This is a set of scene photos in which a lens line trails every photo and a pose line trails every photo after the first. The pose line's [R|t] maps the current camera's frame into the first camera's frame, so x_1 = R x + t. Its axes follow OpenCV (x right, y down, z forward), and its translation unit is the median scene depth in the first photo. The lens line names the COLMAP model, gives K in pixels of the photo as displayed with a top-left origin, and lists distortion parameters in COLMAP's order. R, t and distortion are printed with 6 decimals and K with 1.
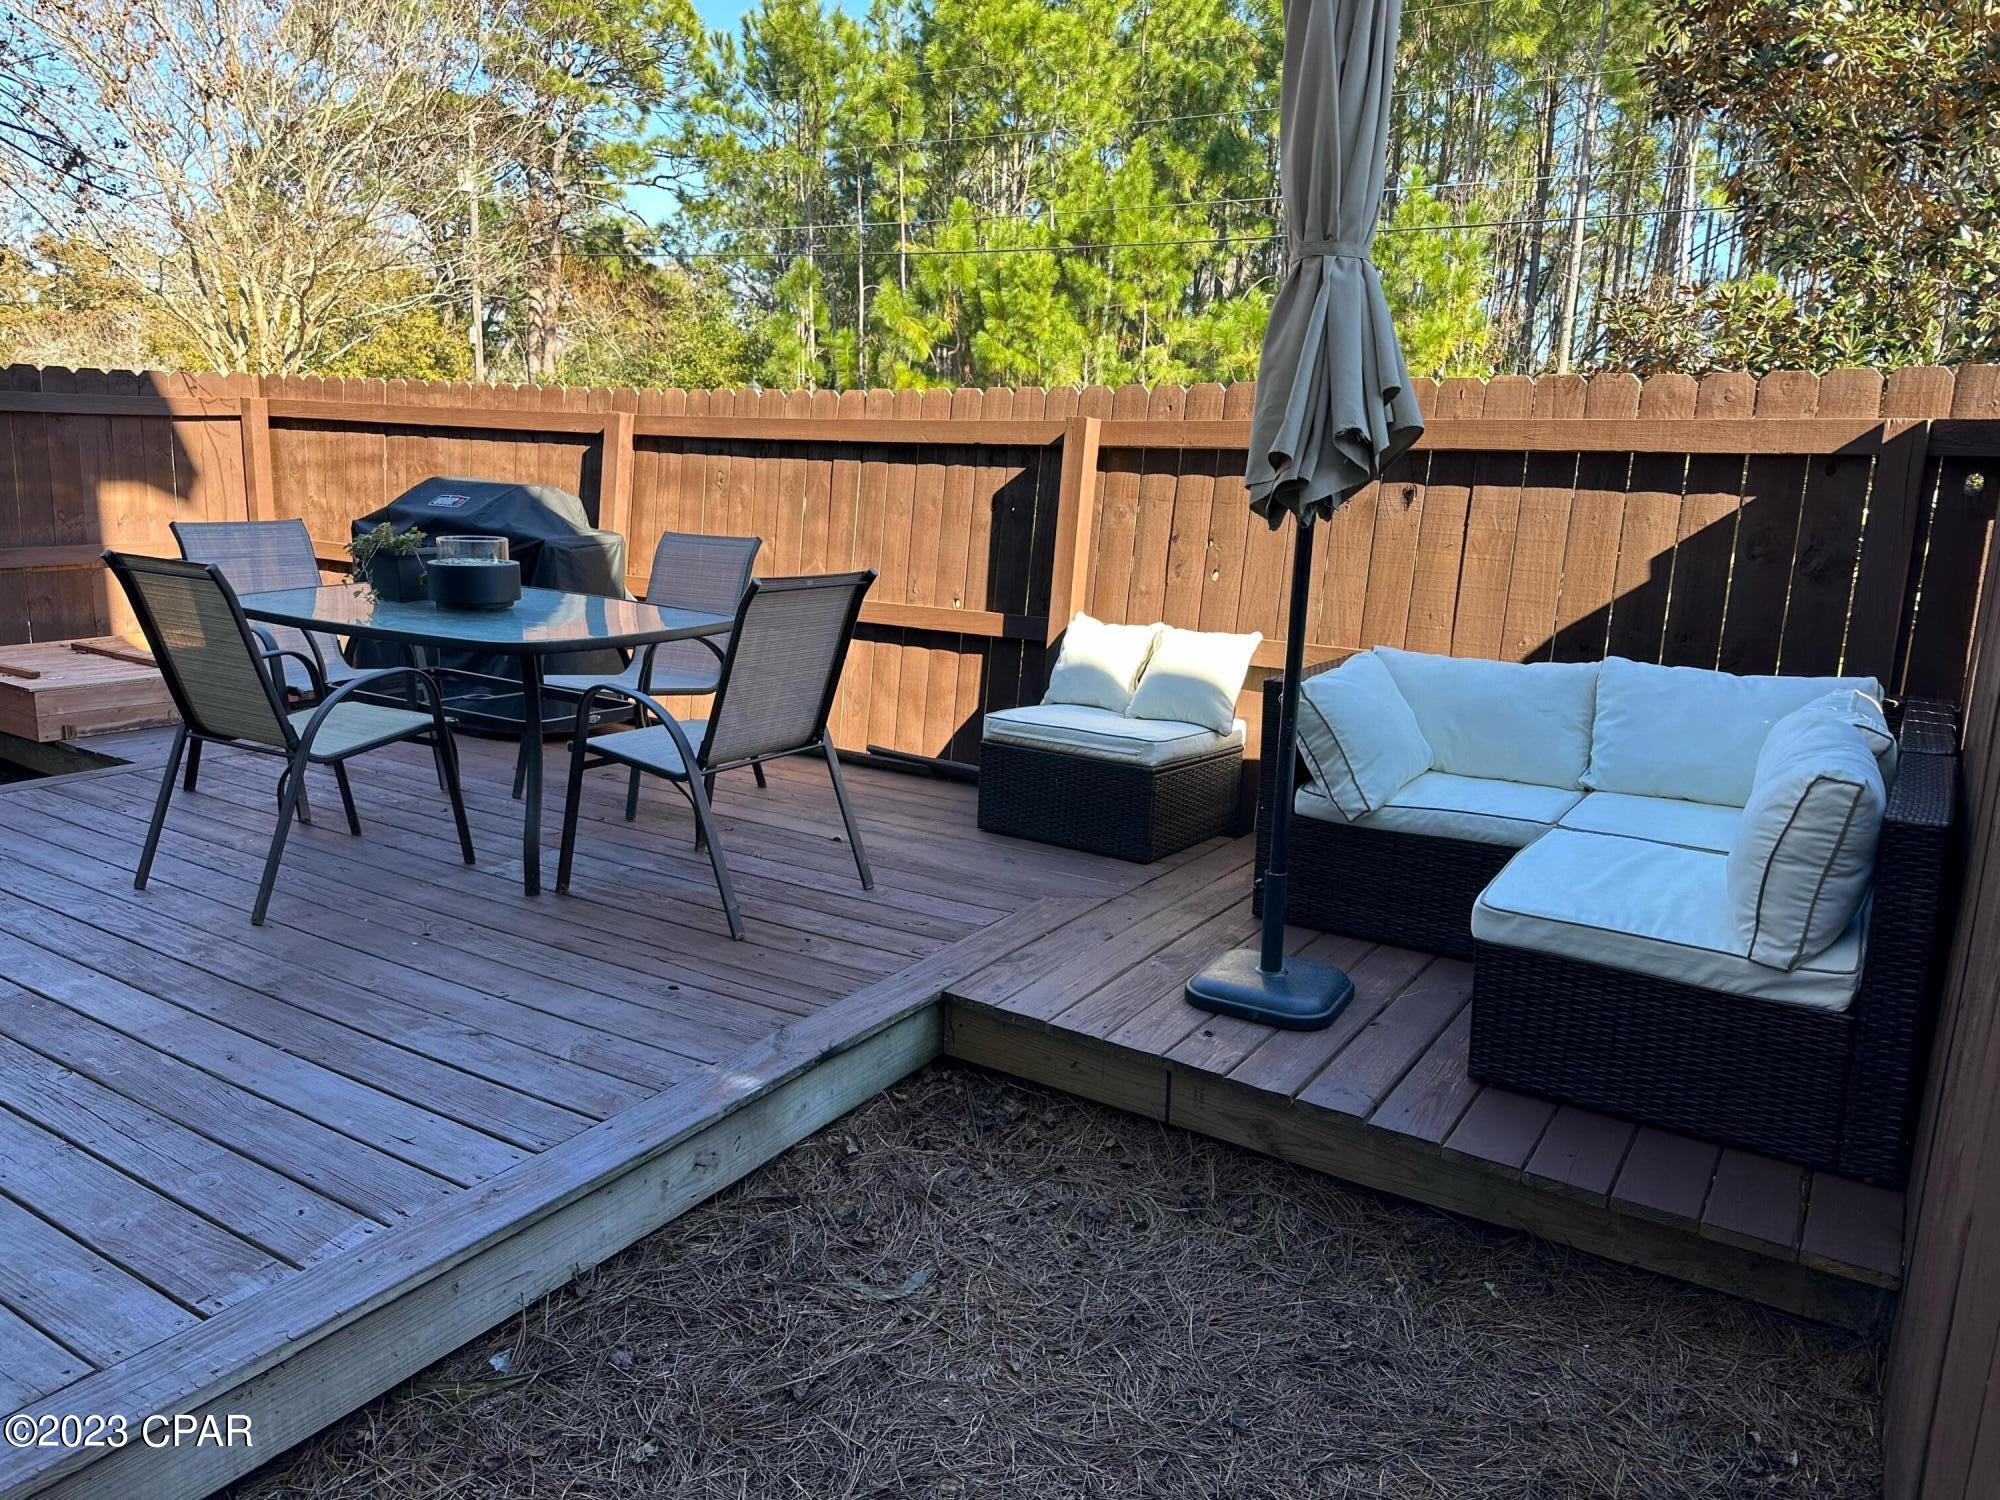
lens RADIAL K [[1409.7, 0, 1018.4], [0, 1409.7, 762.0], [0, 0, 1]] dist [0.036434, -0.043502]
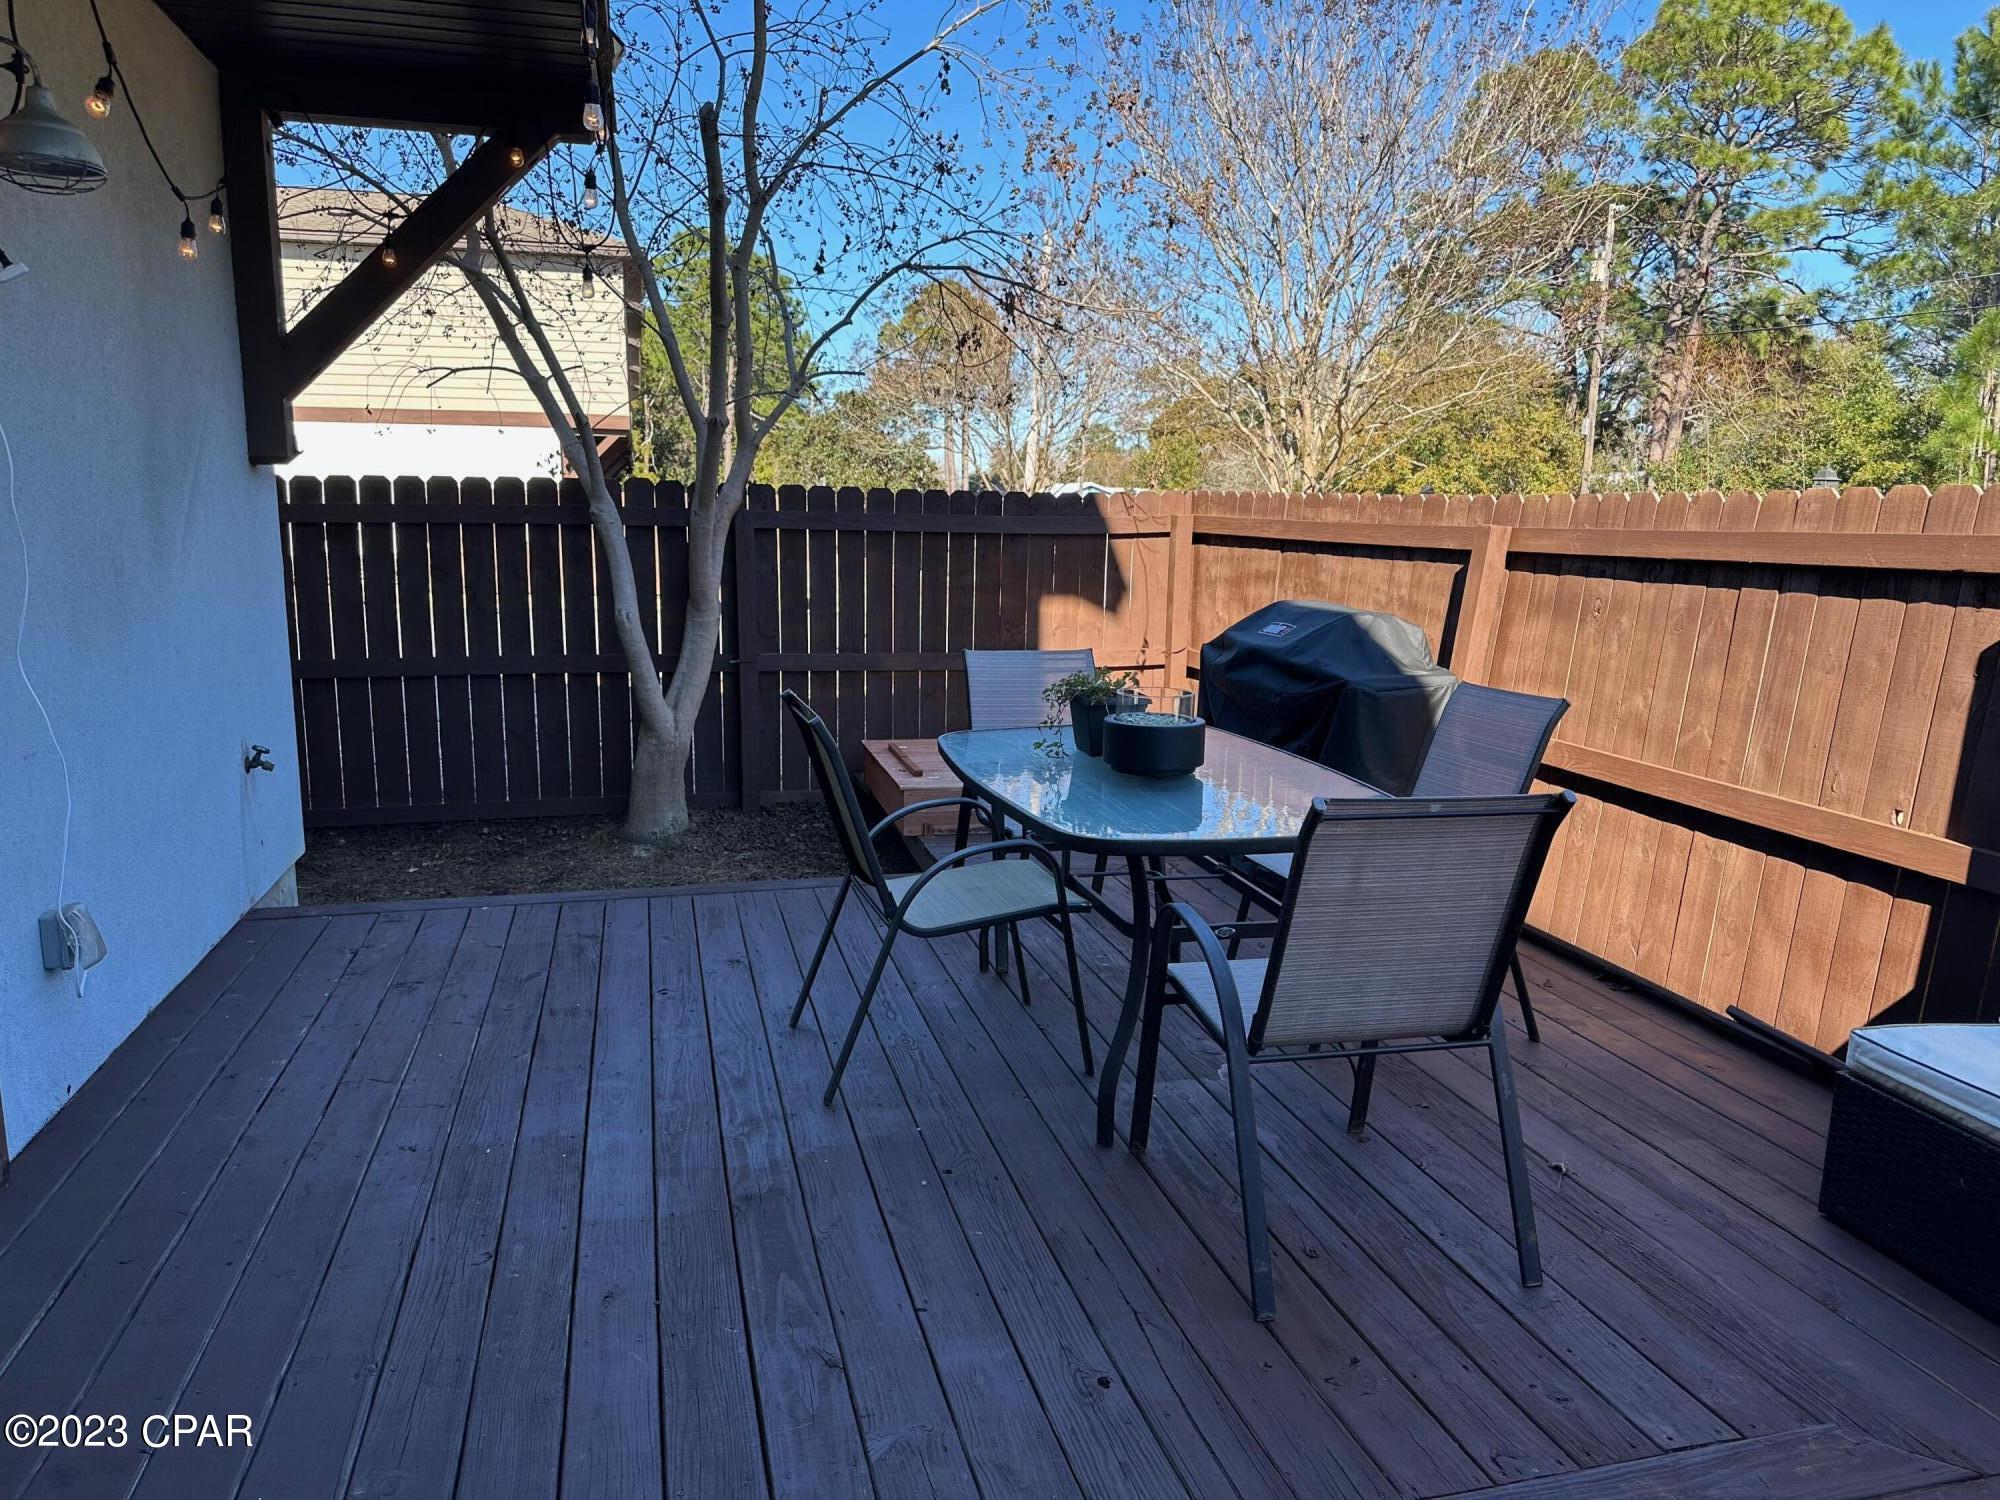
lens RADIAL K [[1409.7, 0, 989.1], [0, 1409.7, 762.6], [0, 0, 1]] dist [0.036434, -0.043502]
pose [[0.722079, 0.098511, -0.684761, 0.036570], [-0.140031, 0.990133, -0.005220, -0.029307], [0.677490, 0.099657, 0.728749, 0.098126]]
